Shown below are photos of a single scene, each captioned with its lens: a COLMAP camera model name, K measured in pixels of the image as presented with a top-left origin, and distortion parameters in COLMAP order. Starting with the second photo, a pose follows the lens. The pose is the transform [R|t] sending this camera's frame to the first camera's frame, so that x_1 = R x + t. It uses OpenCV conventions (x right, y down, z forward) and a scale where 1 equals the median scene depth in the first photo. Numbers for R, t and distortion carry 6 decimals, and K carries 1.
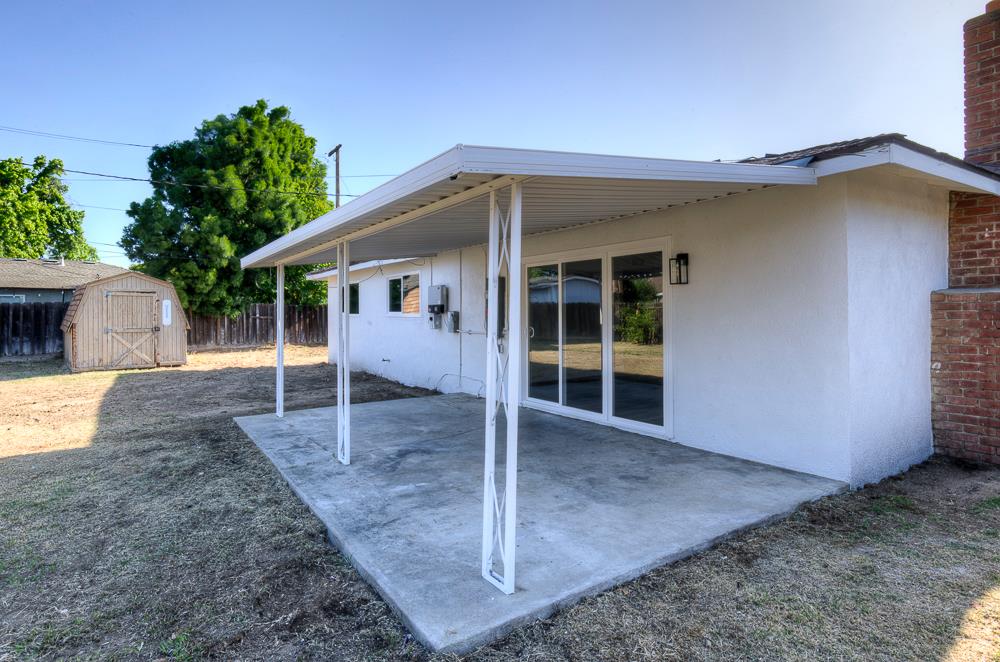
lens RADIAL K [[563.6, 0, 501.1], [0, 563.6, 298.9], [0, 0, 1]] dist [0.003082, -0.000048]
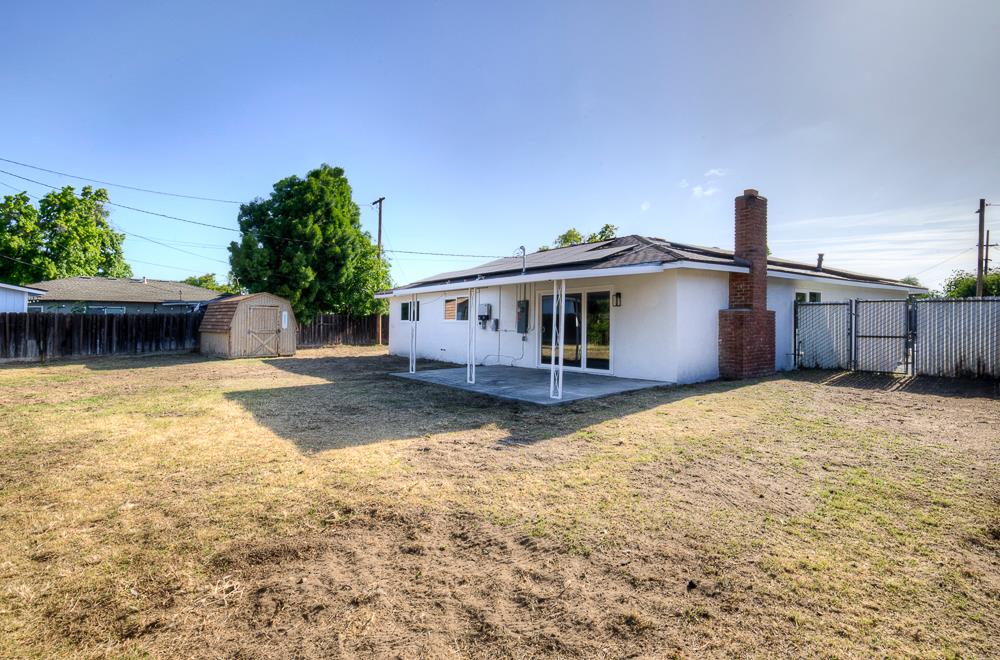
lens RADIAL K [[481.6, 0, 500.0], [0, 481.6, 330.0], [0, 0, 1]] dist [0.001532, 0.000410]
pose [[0.999369, 0.001629, 0.035471, -0.055205], [-0.003051, 0.999193, 0.040051, -0.001700], [-0.035377, -0.040133, 0.998568, -0.229710]]
